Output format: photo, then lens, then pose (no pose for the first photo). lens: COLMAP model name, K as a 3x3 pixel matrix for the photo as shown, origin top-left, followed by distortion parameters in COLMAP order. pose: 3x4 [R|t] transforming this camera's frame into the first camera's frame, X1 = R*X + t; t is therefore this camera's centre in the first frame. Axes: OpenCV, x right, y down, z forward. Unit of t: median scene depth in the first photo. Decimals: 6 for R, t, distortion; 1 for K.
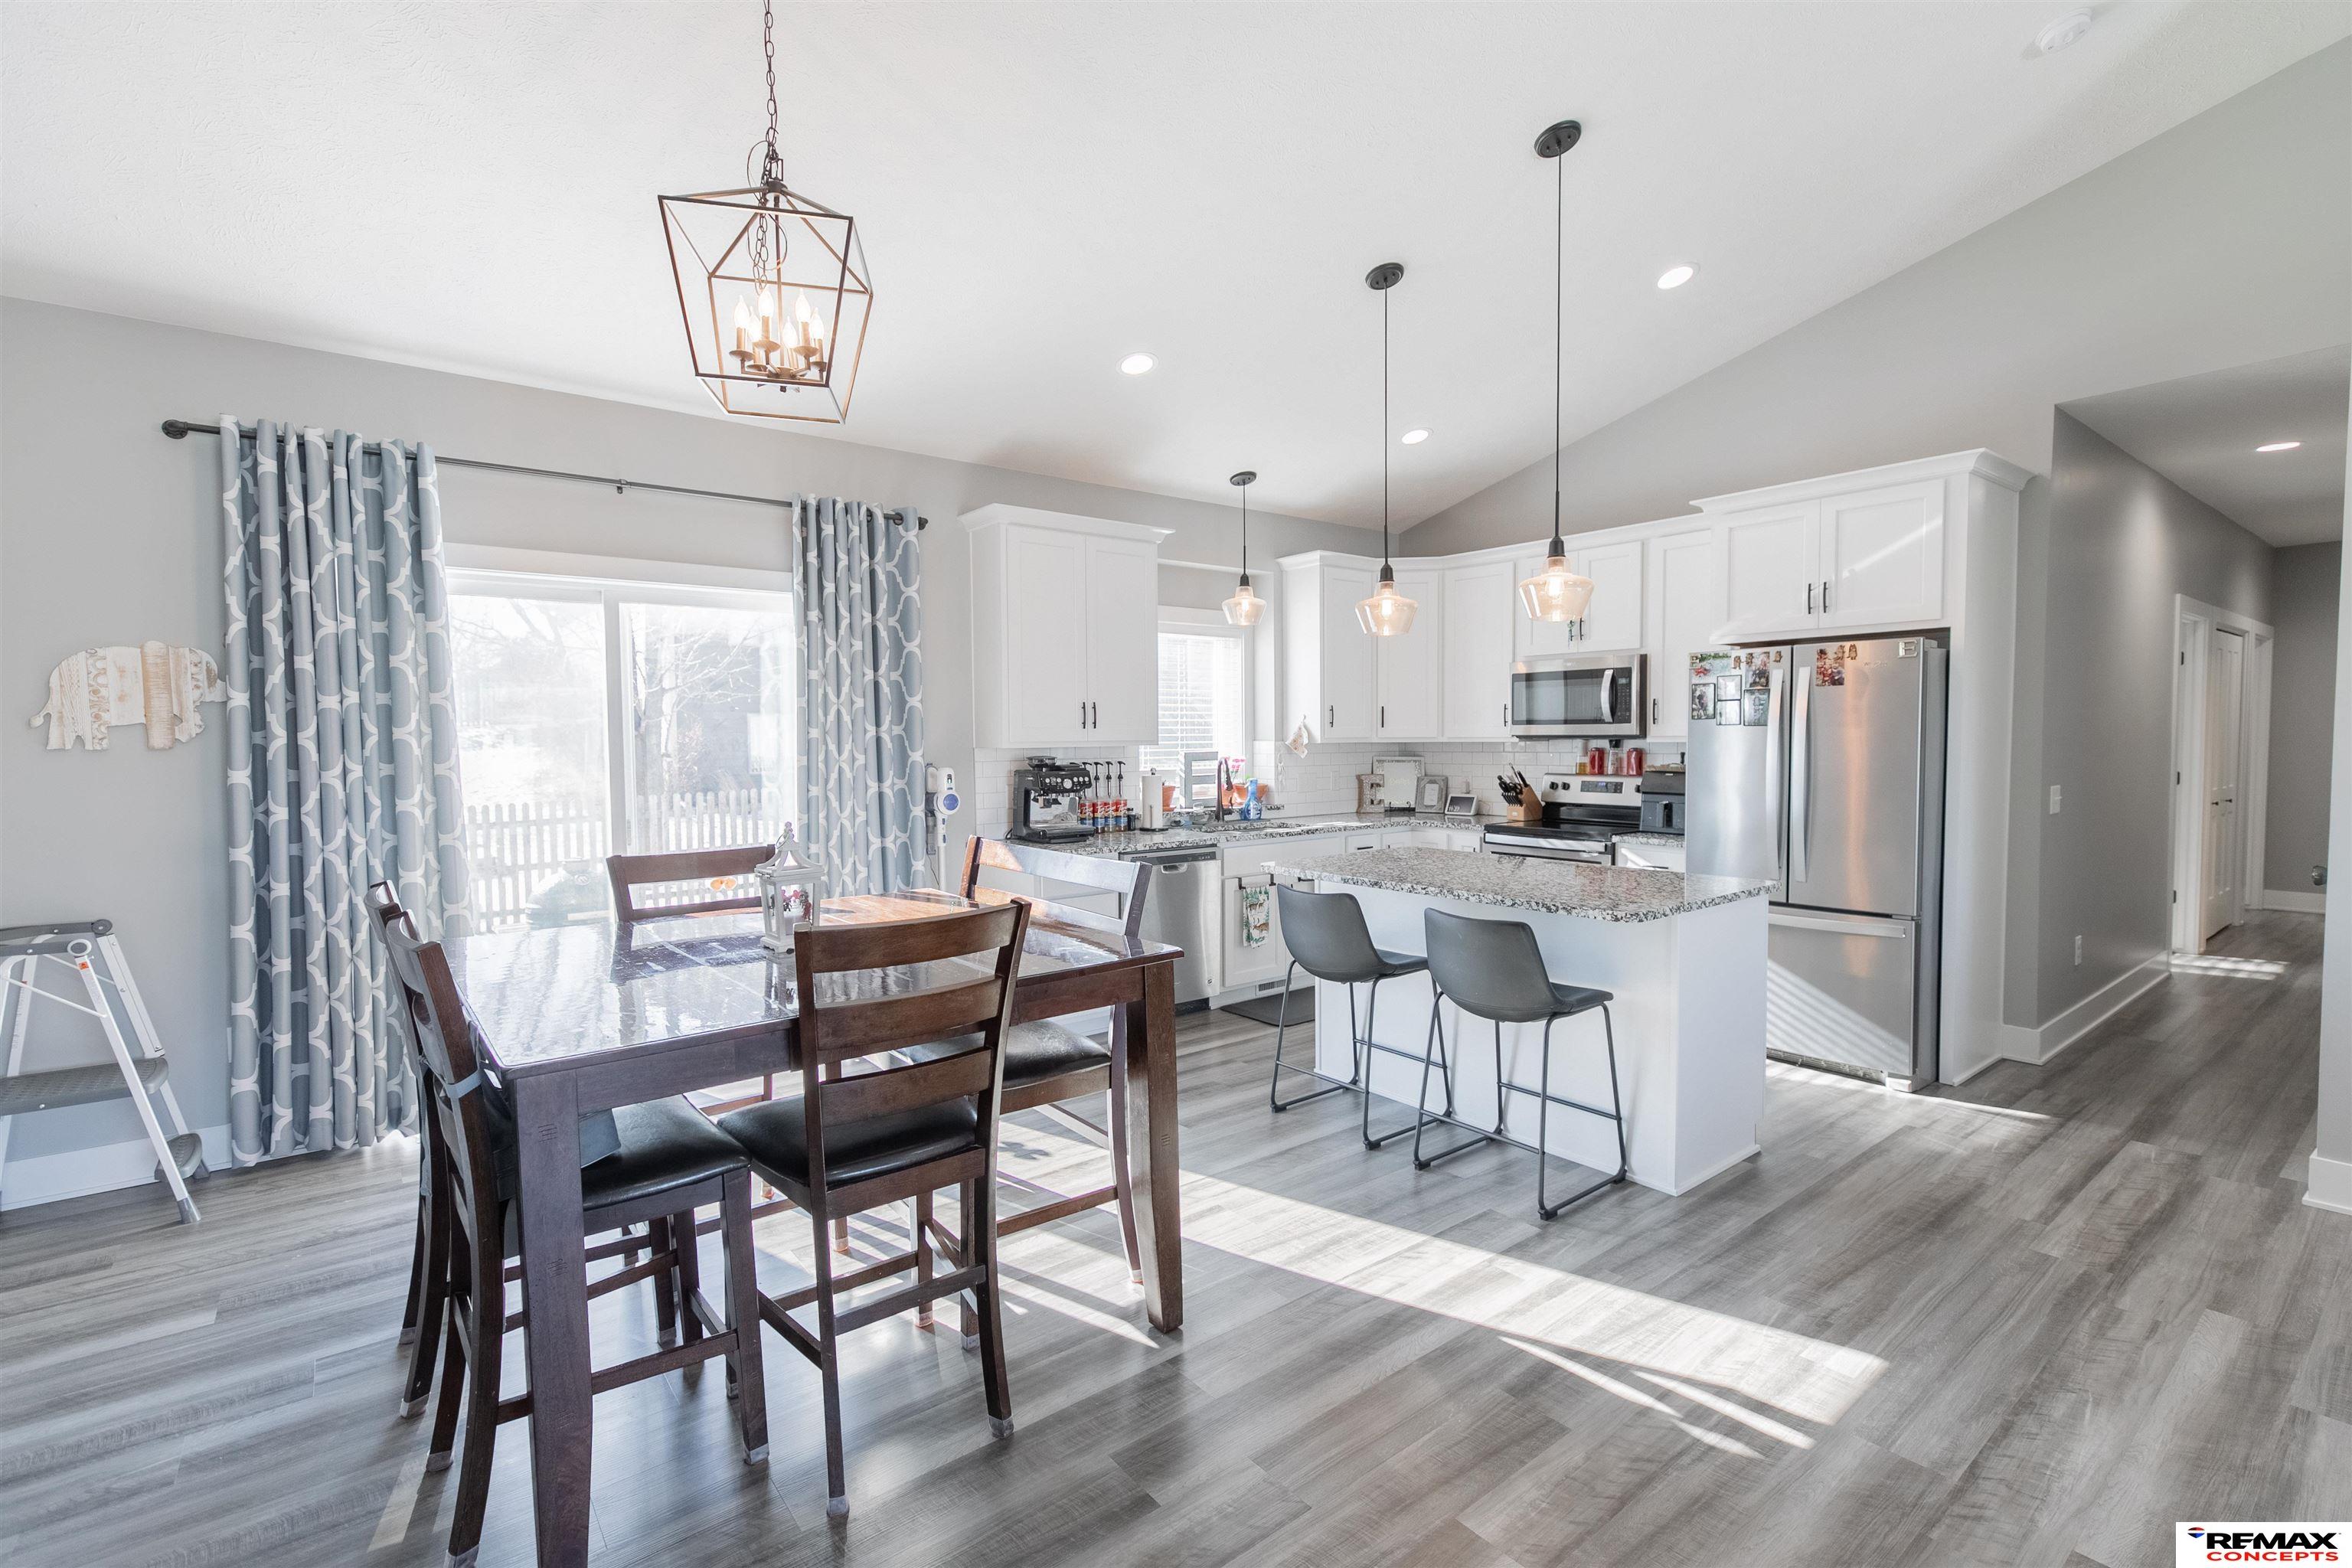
lens RADIAL K [[1059.8, 0, 1178.8], [0, 1059.8, 782.0], [0, 0, 1]] dist [0.007020, 0.000293]
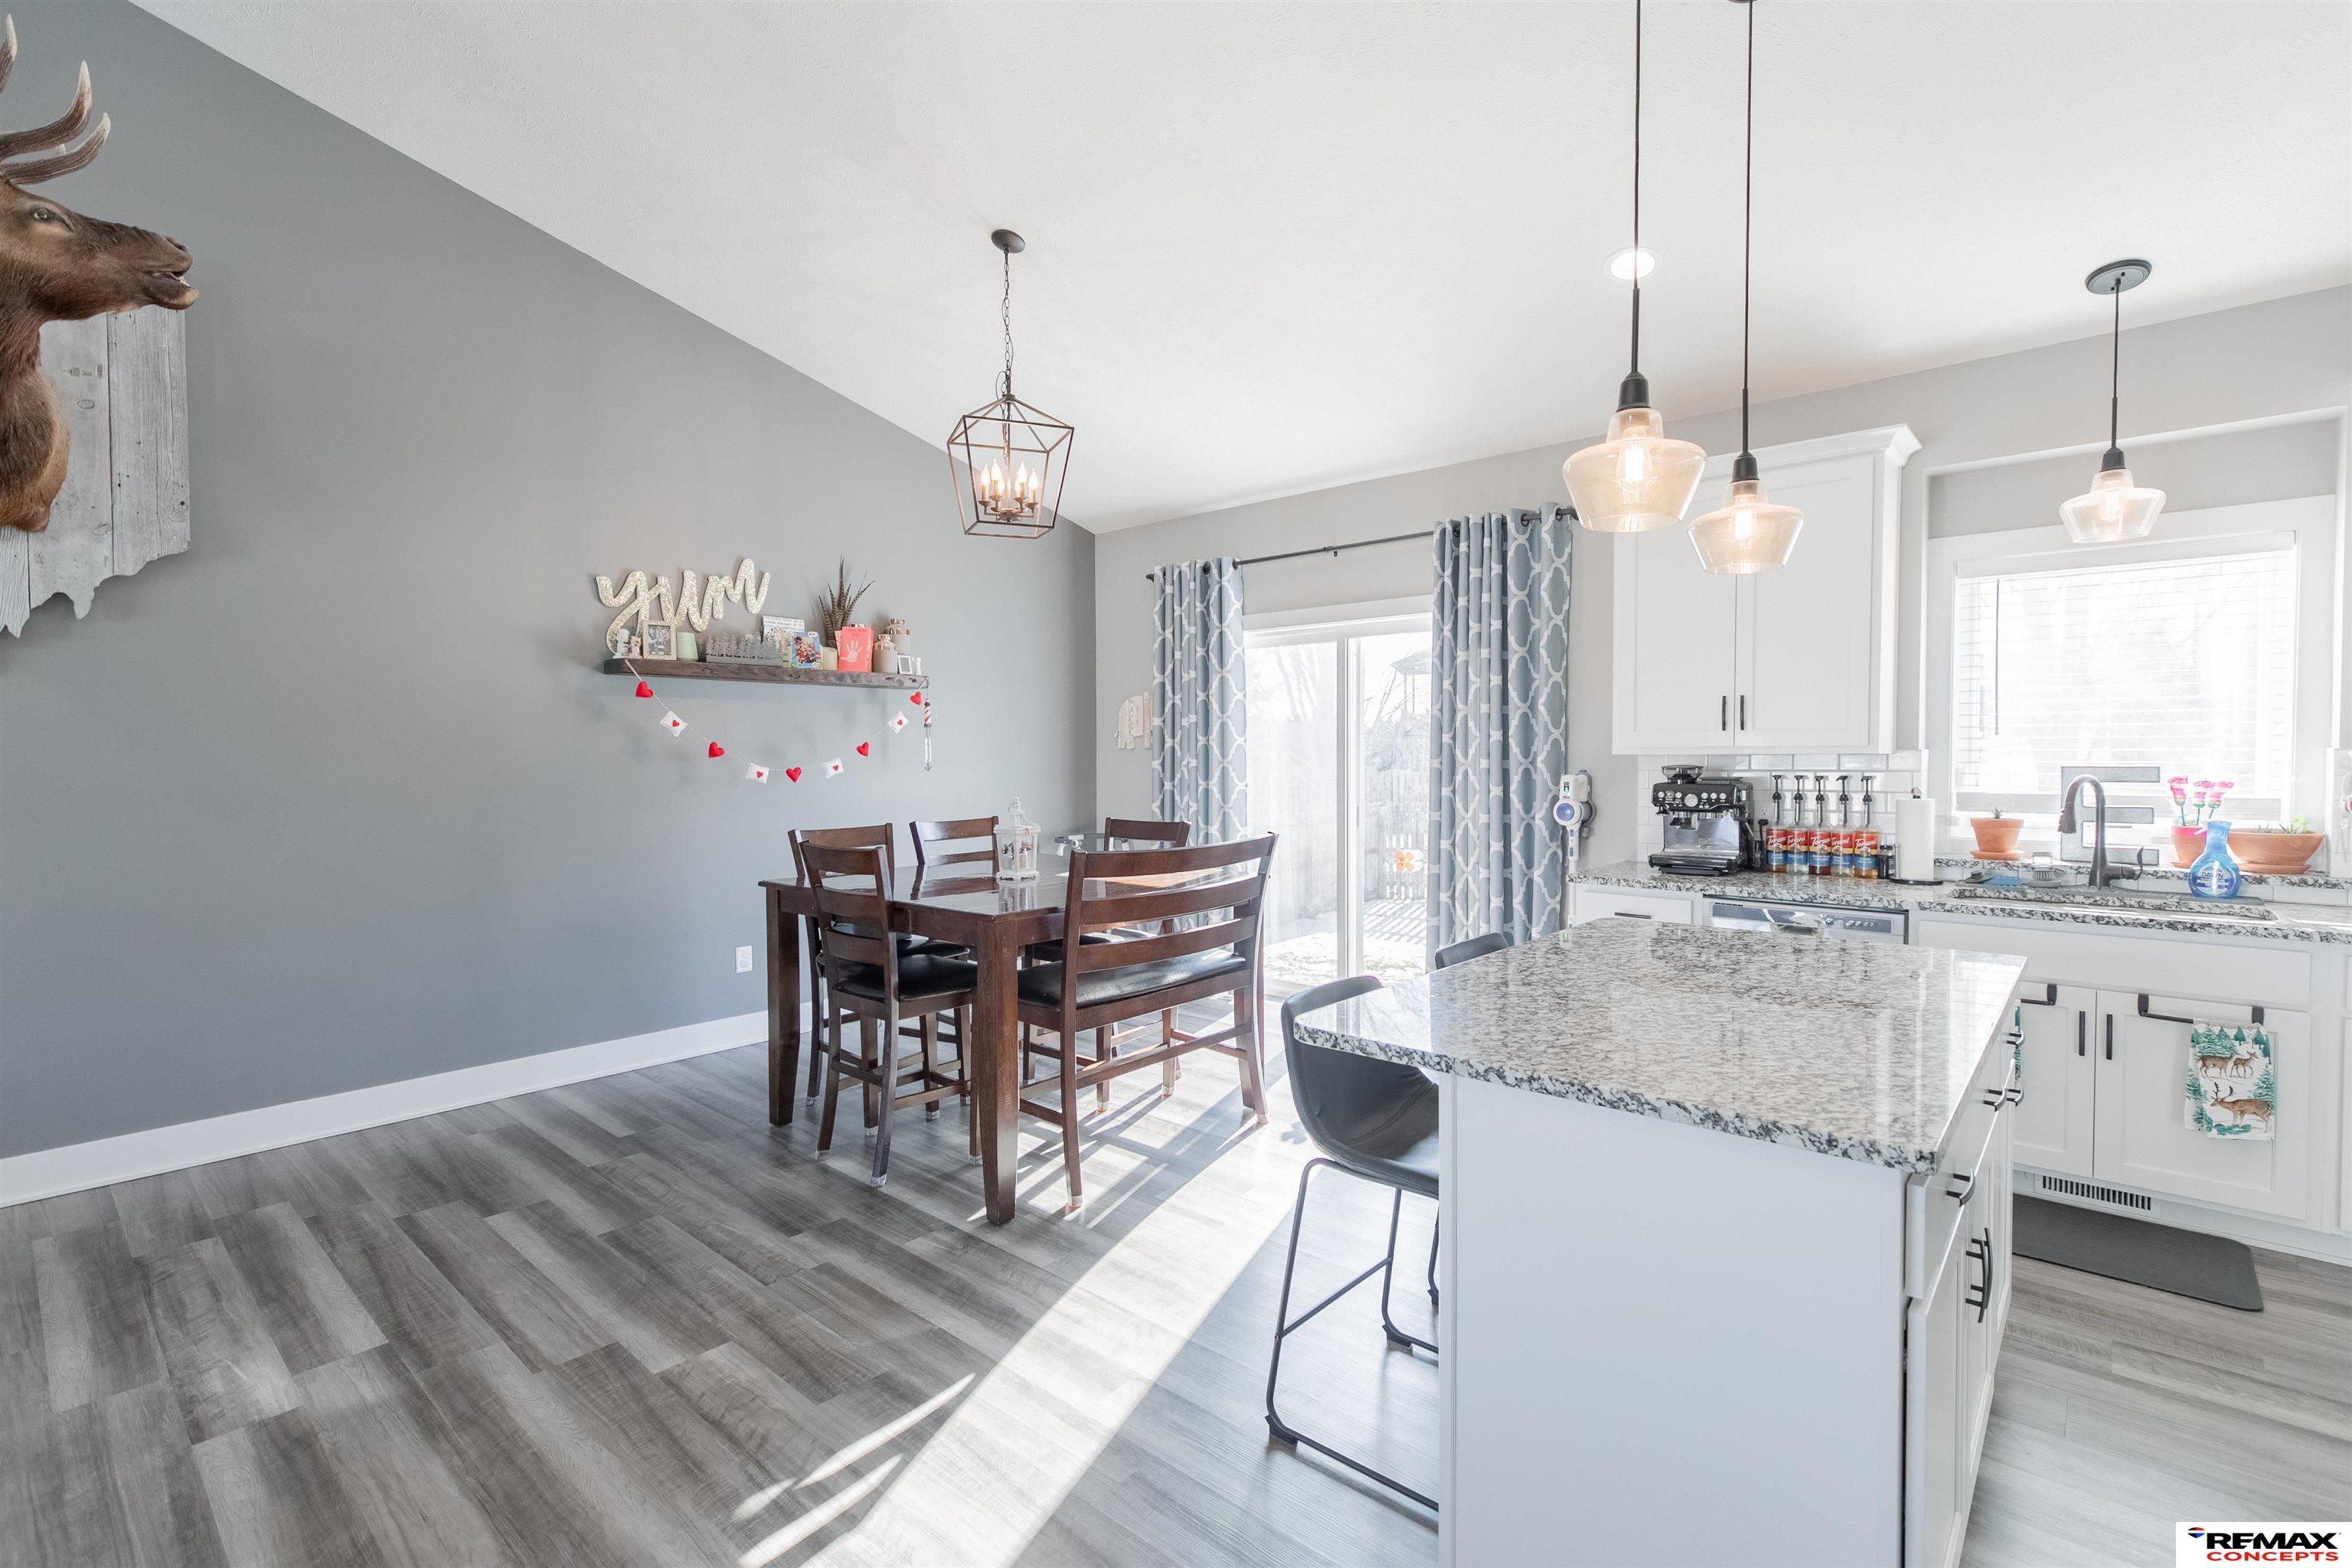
lens RADIAL K [[1059.8, 0, 1178.8], [0, 1059.8, 782.0], [0, 0, 1]] dist [0.007020, 0.000293]
pose [[0.177137, 0.037164, -0.983484, 0.879855], [-0.040639, 0.998711, 0.030420, -0.029962], [0.983347, 0.034579, 0.178419, 0.698918]]
